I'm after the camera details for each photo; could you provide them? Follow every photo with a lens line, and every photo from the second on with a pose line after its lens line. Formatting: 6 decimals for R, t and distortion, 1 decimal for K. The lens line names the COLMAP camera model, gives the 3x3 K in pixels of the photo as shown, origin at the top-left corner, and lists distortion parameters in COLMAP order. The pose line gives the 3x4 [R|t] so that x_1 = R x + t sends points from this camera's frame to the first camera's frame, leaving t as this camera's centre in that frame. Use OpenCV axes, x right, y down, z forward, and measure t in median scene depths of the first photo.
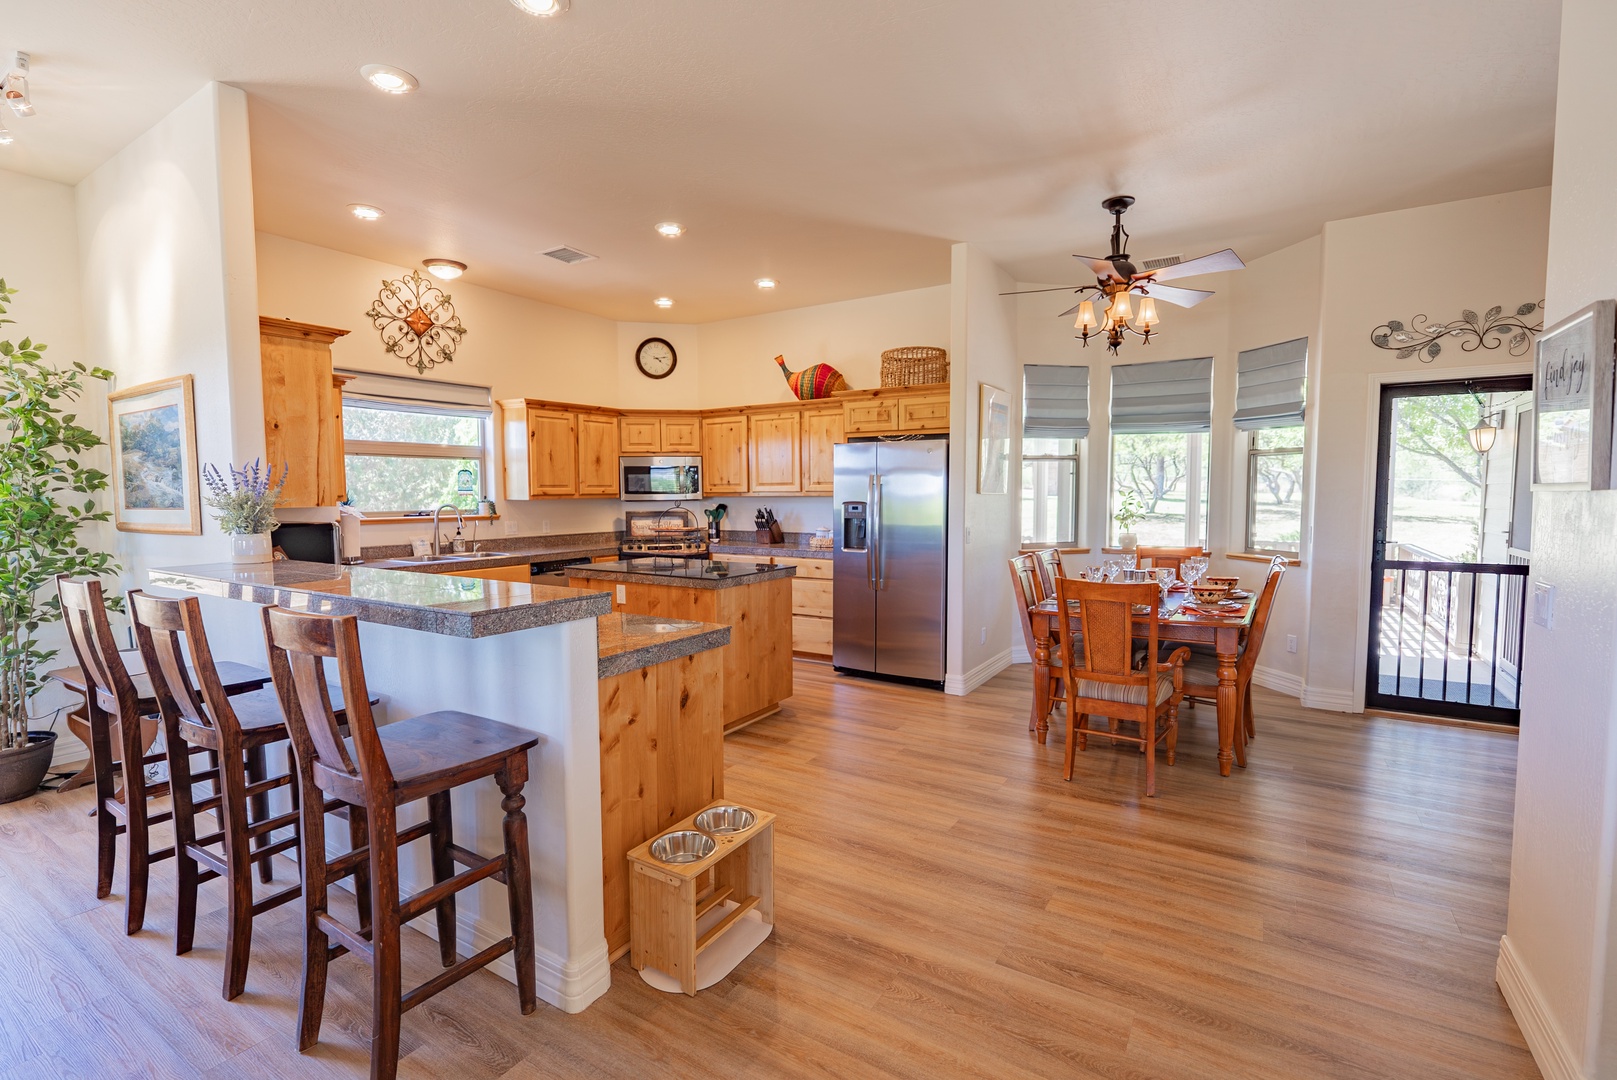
lens RADIAL K [[720.6, 0, 808.5], [0, 720.6, 540.0], [0, 0, 1]] dist [0.000897, 0.000462]
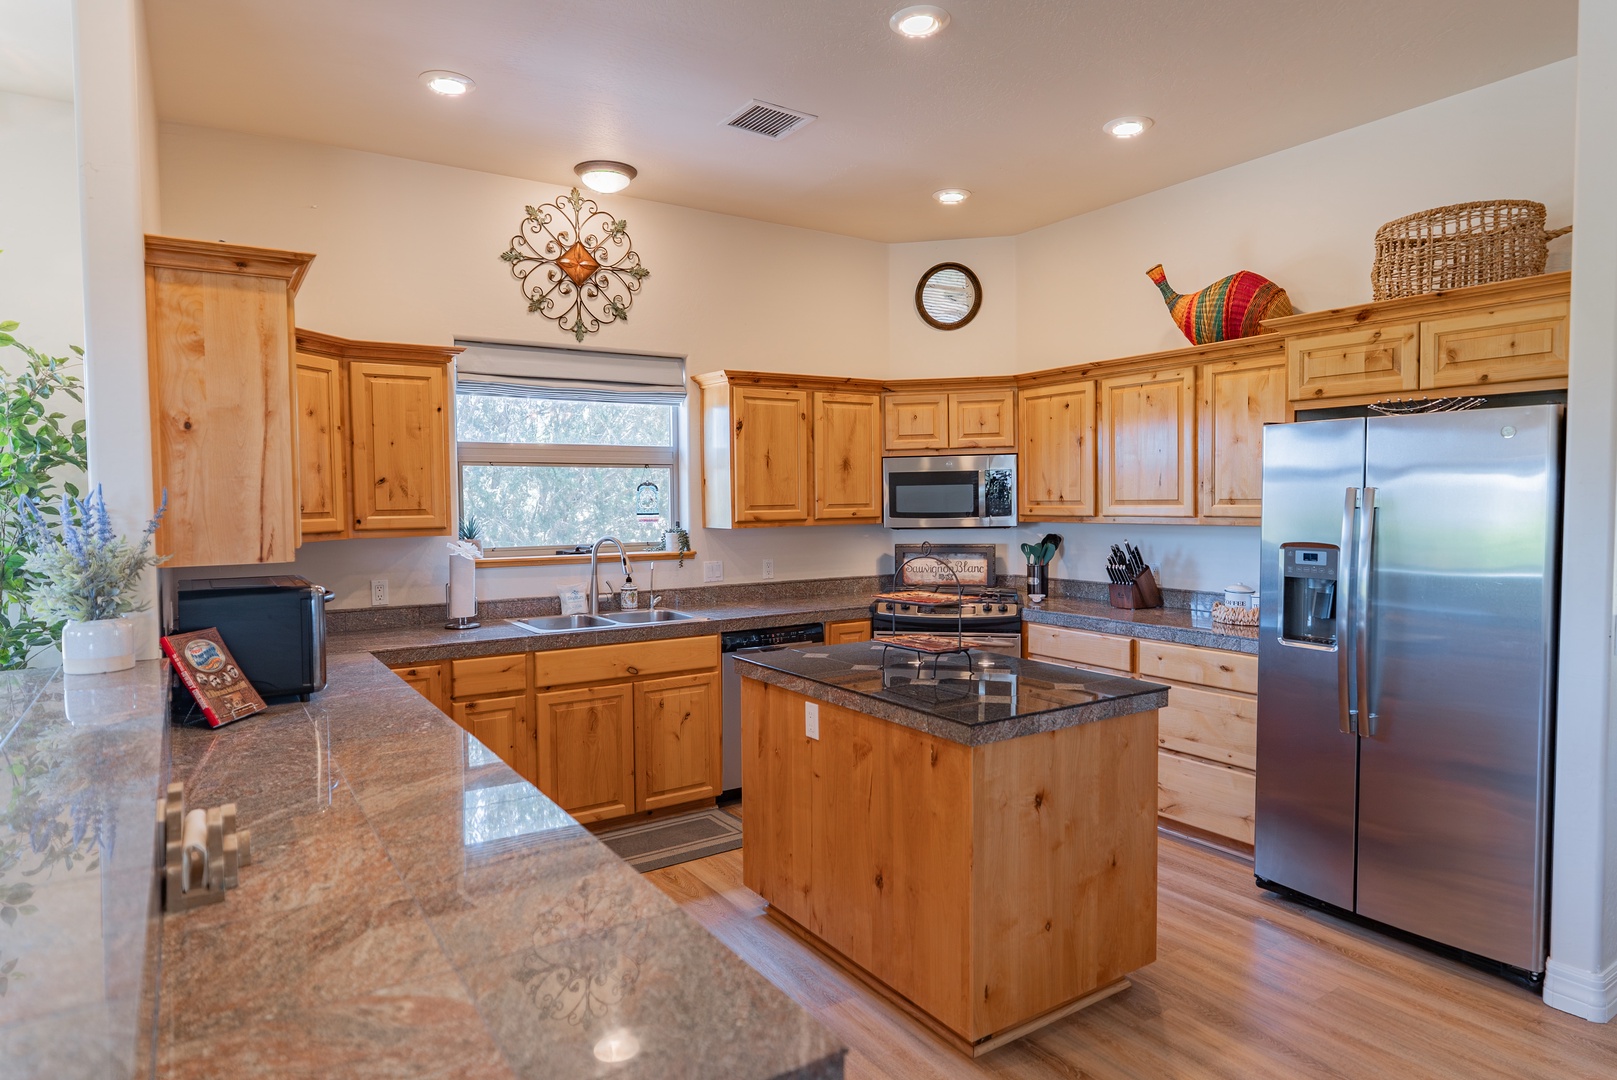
lens RADIAL K [[951.3, 0, 808.5], [0, 951.3, 540.0], [0, 0, 1]] dist [-0.002701, 0.001161]
pose [[0.914583, 0.014183, -0.404149, 0.014012], [-0.023054, 0.999588, -0.017092, -0.034588], [0.403741, 0.024949, 0.914533, 0.269929]]
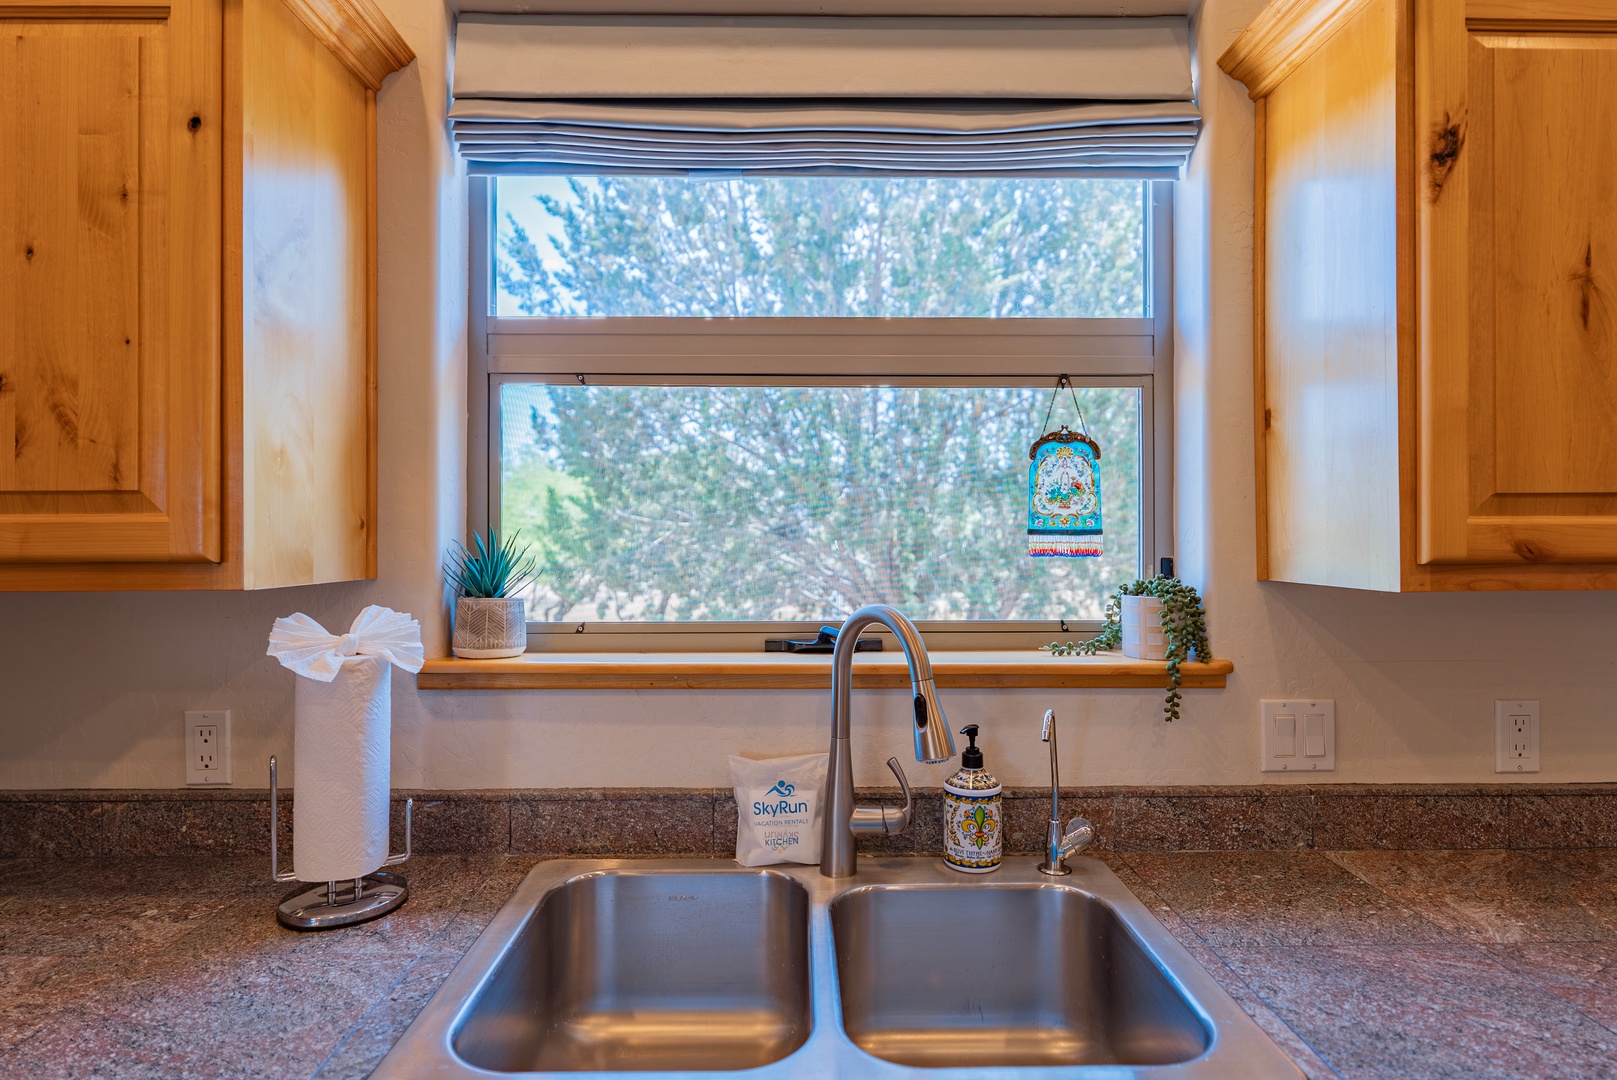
lens RADIAL K [[863.3, 0, 808.5], [0, 863.3, 540.0], [0, 0, 1]] dist [-0.002052, -0.000110]
pose [[0.550395, 0.000372, -0.834904, -0.319084], [-0.059069, 0.997511, -0.038496, -0.054710], [0.832812, 0.070505, 0.549047, 0.831417]]
